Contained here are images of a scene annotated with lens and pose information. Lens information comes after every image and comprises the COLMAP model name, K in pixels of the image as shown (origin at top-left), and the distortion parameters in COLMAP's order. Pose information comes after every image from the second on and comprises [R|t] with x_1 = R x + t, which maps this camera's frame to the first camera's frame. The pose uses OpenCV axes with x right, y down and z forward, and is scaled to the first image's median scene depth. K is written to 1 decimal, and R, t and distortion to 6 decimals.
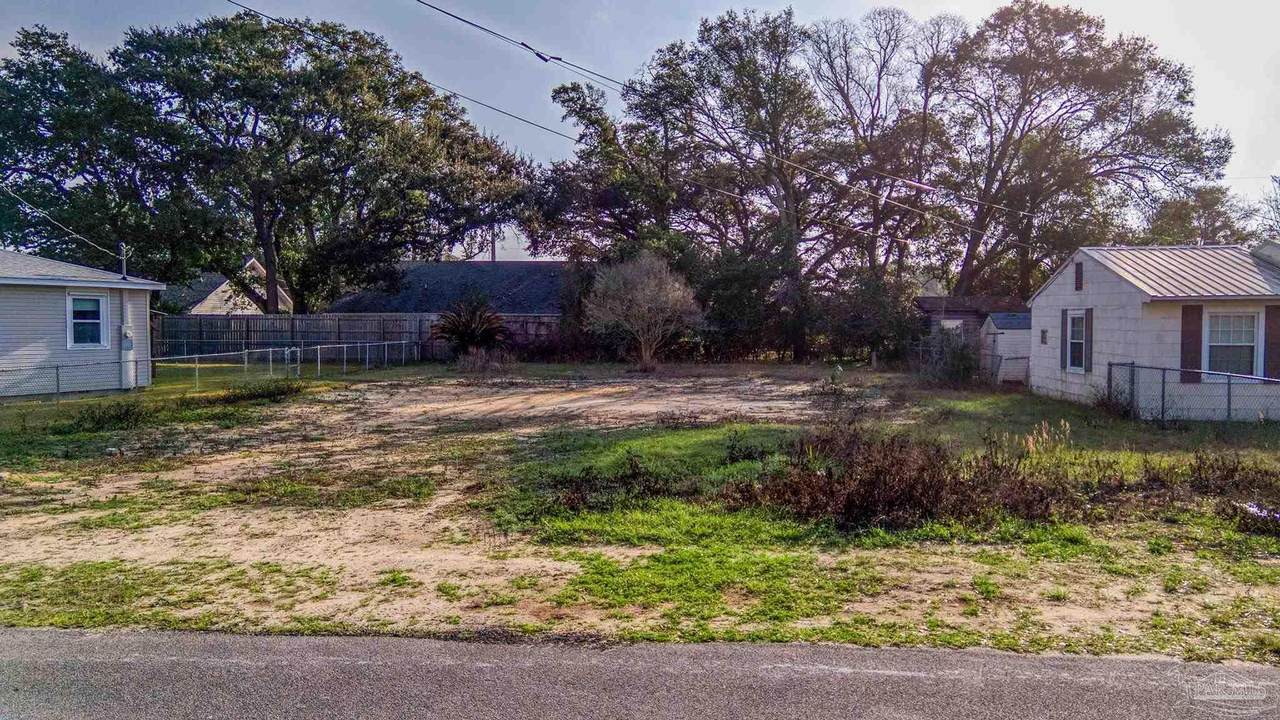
lens RADIAL K [[1255.1, 0, 640.0], [0, 1255.1, 360.0], [0, 0, 1]] dist [0.132774, -0.003594]
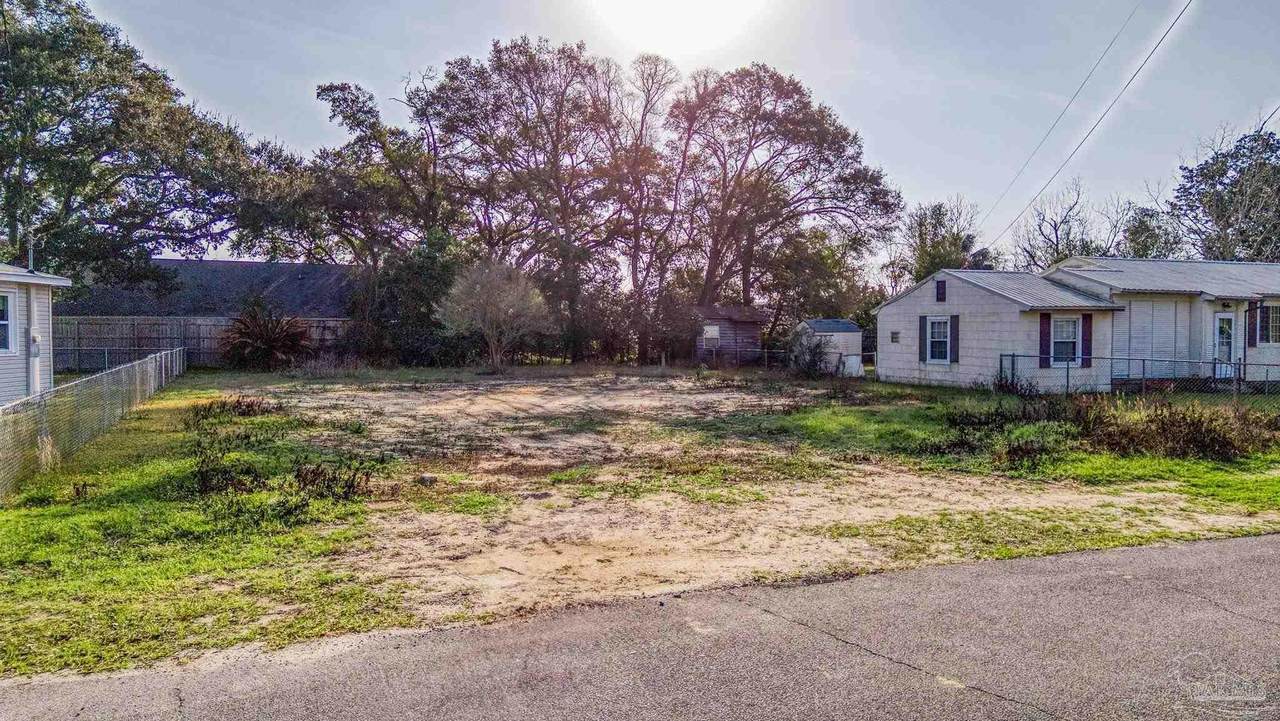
lens RADIAL K [[1255.1, 0, 640.0], [0, 1255.1, 360.5], [0, 0, 1]] dist [0.132774, -0.003594]
pose [[0.825933, -0.013824, 0.563599, -0.491465], [0.018092, 0.999834, -0.001989, 0.002821], [-0.563478, 0.011839, 0.826046, 0.067611]]
